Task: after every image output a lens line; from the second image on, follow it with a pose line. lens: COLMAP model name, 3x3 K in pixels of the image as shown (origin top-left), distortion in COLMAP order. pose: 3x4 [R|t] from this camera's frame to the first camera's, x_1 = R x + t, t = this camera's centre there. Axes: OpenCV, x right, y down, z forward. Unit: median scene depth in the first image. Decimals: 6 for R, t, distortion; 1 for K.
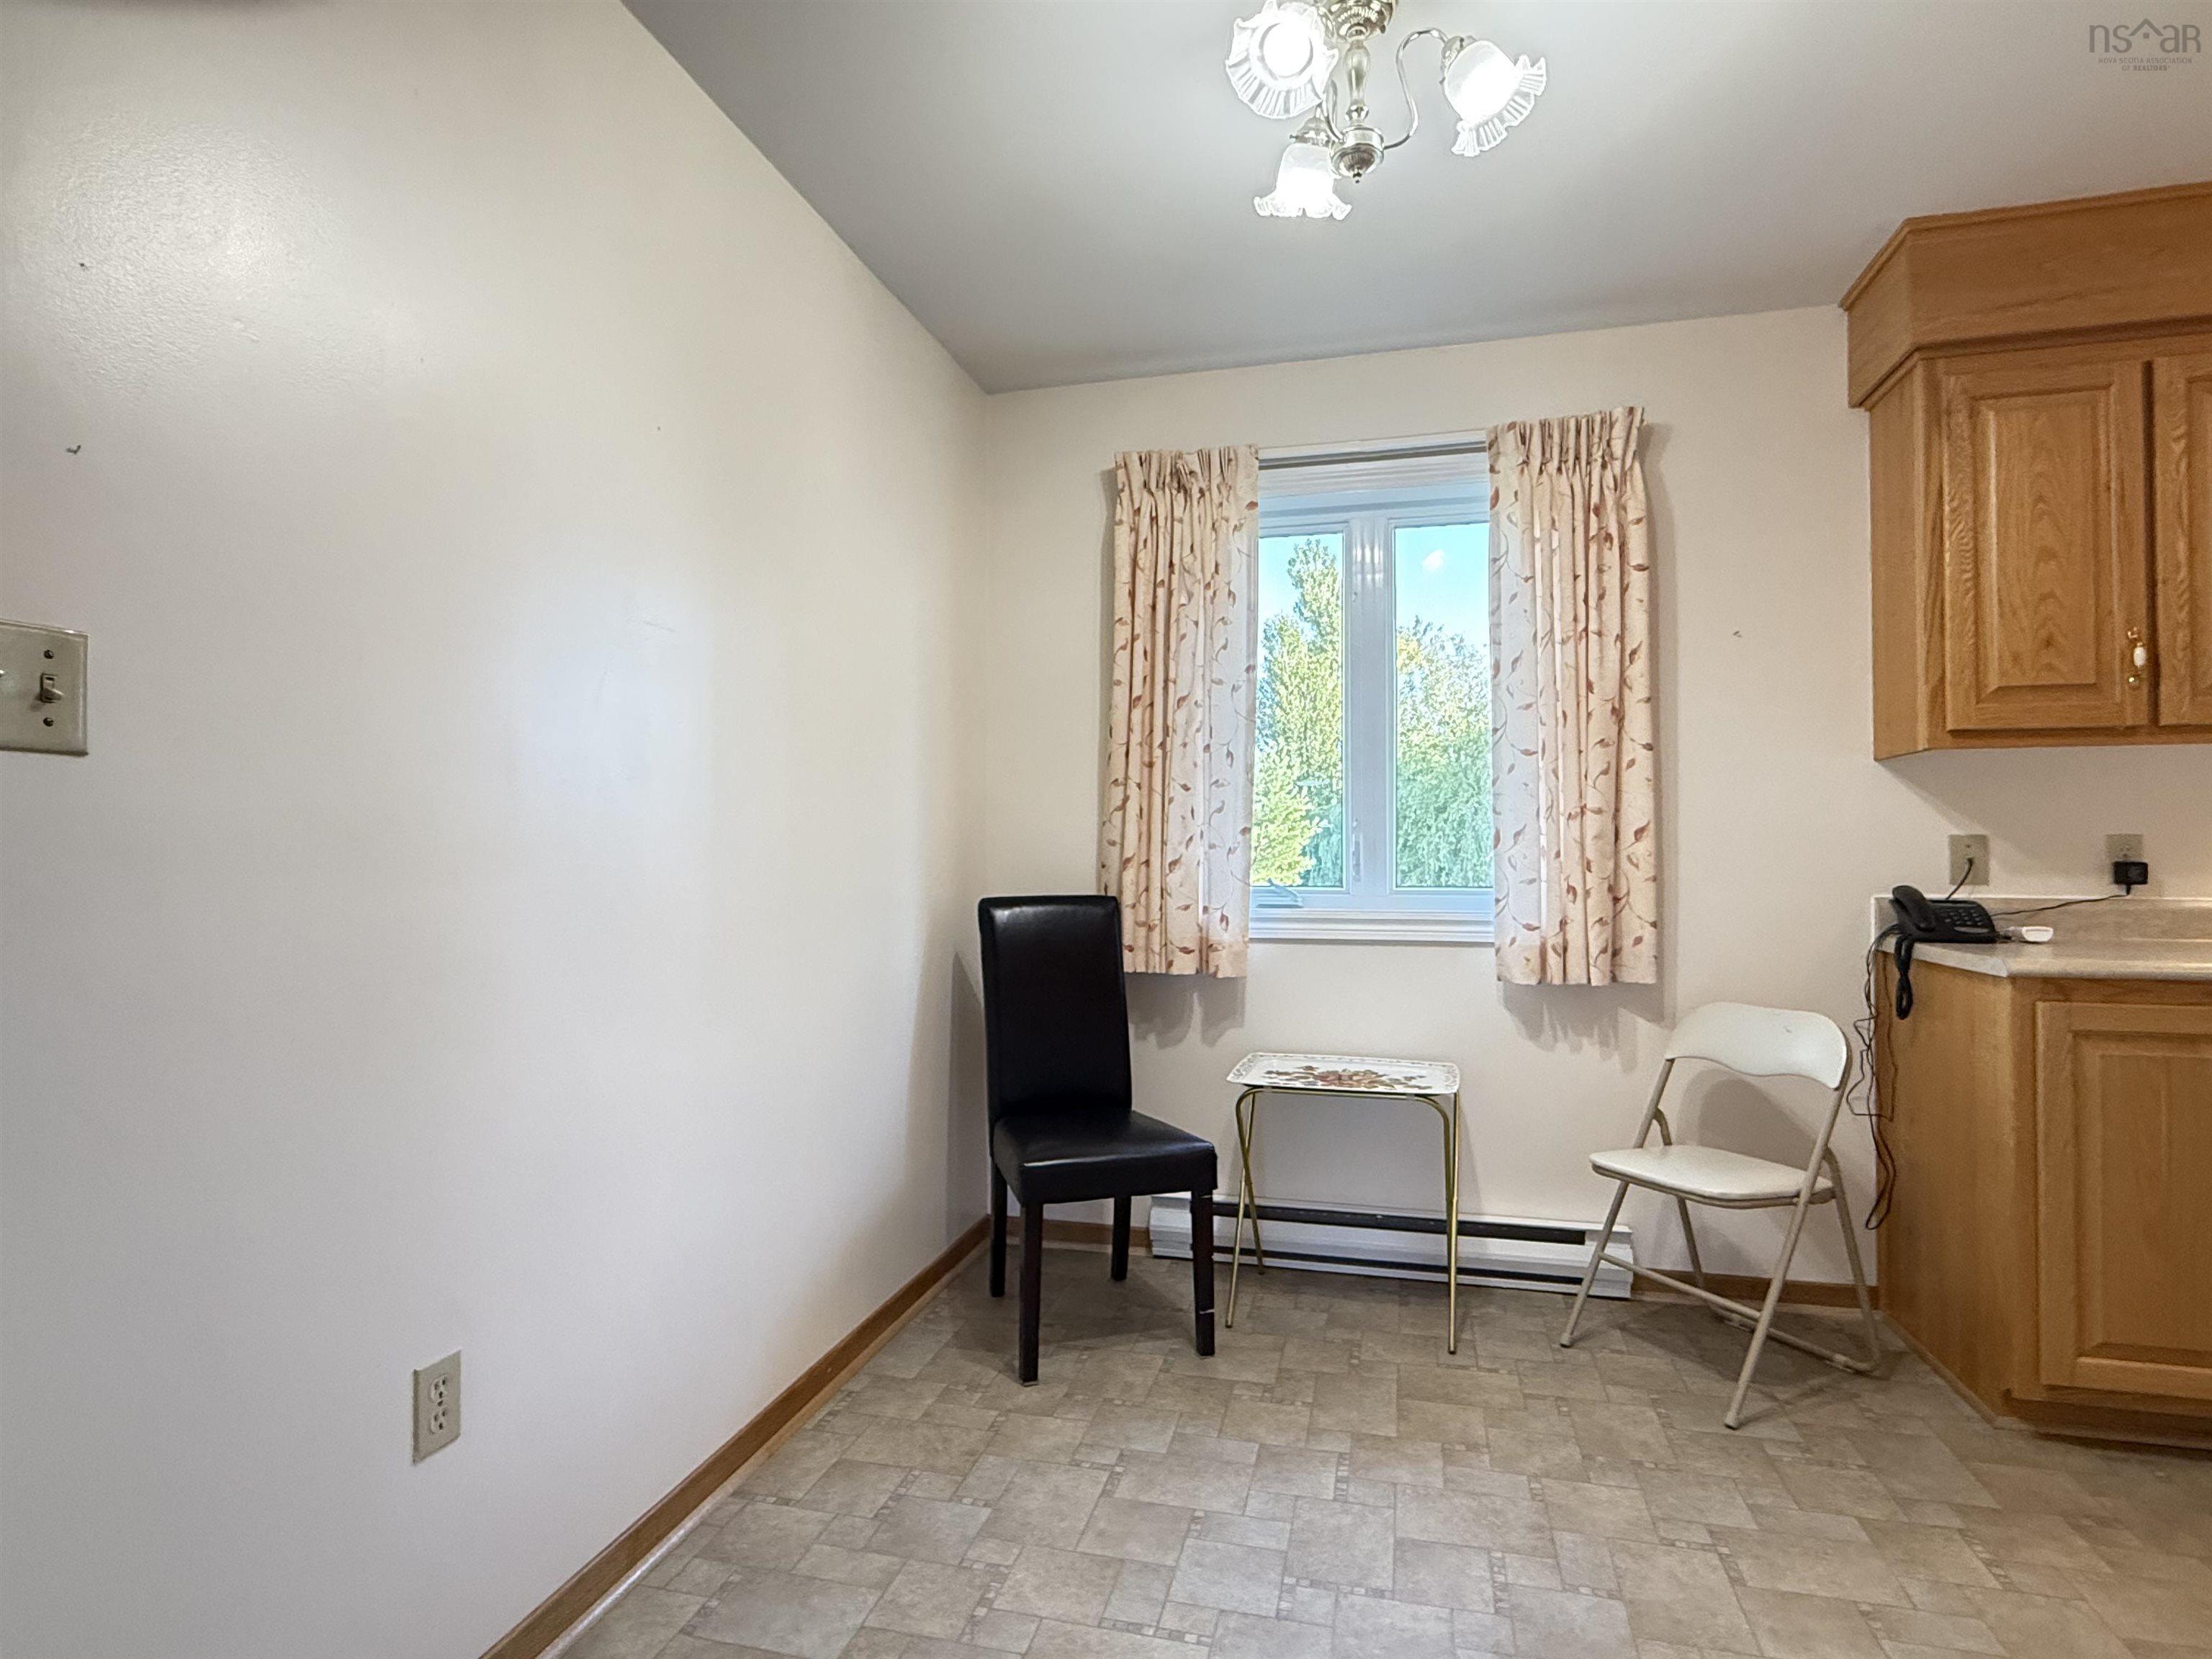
lens RADIAL K [[1162.2, 0, 1093.4], [0, 1162.2, 839.3], [0, 0, 1]] dist [-0.006155, 0.000741]
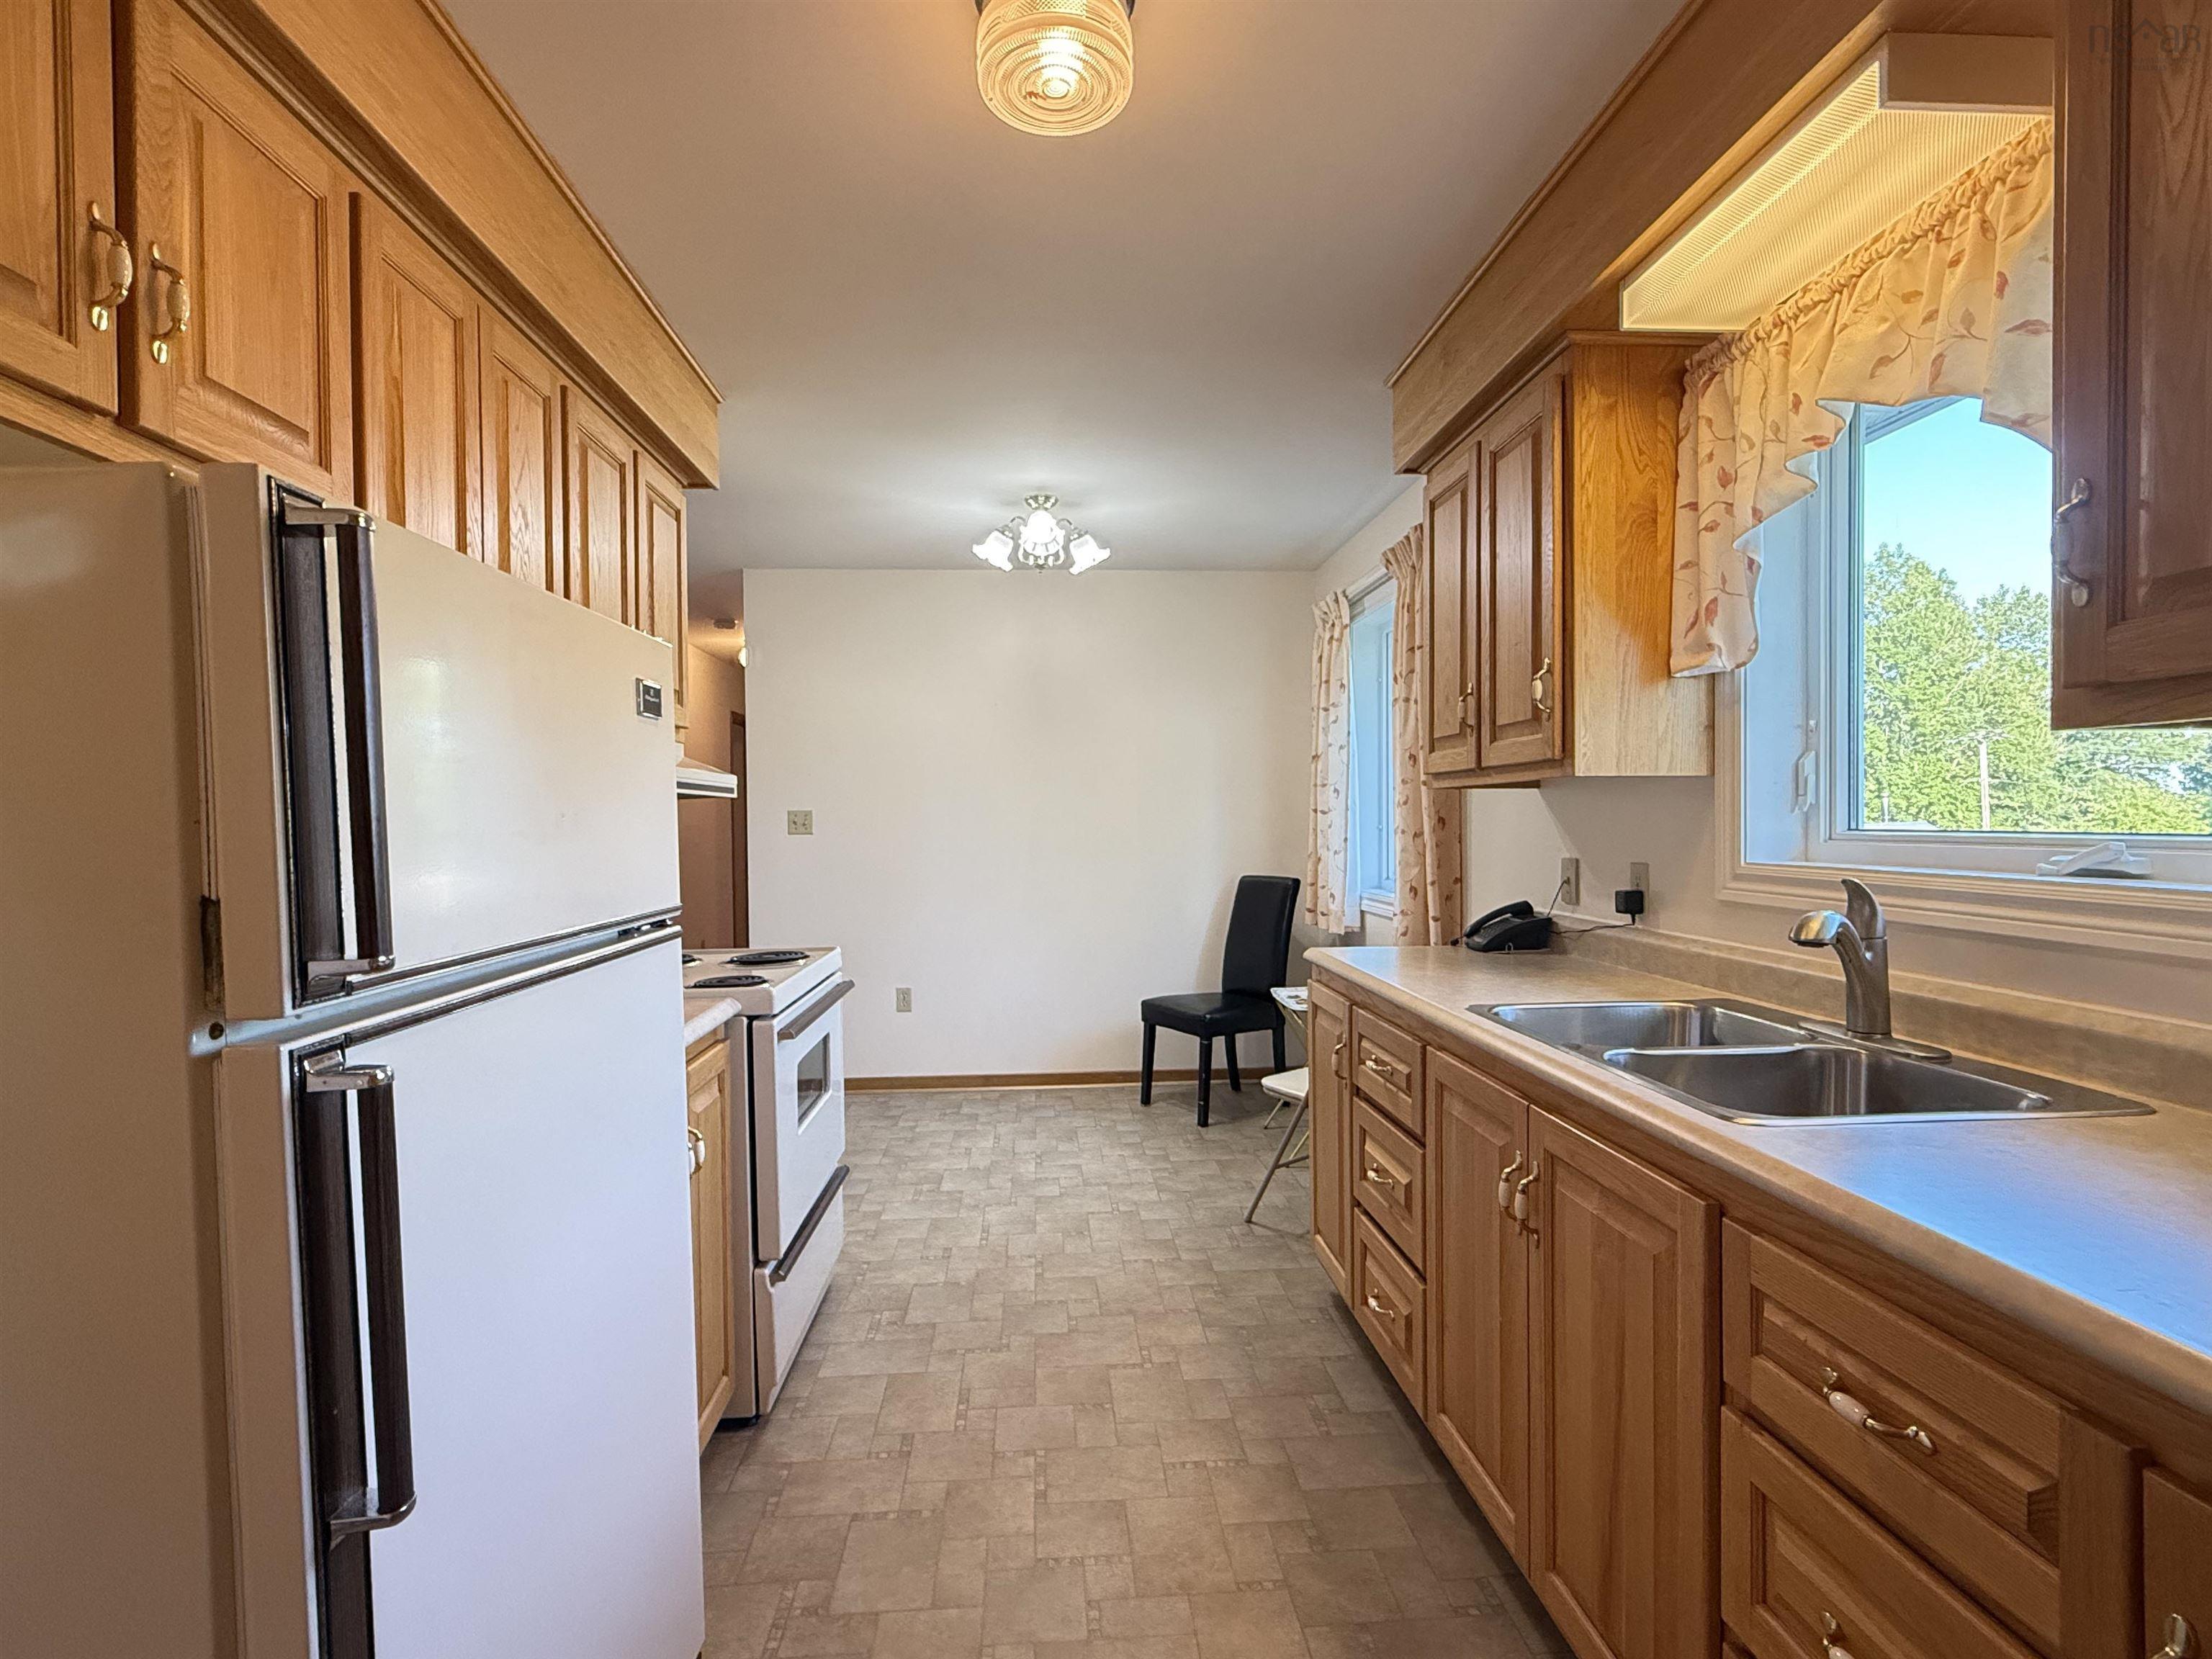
lens RADIAL K [[1087.6, 0, 1103.9], [0, 1087.6, 835.5], [0, 0, 1]] dist [-0.000010, -0.001101]
pose [[0.317096, 0.013004, -0.948304, 1.559041], [0.013535, 0.999742, 0.018235, -0.048598], [0.948297, -0.018618, 0.316838, 0.267391]]
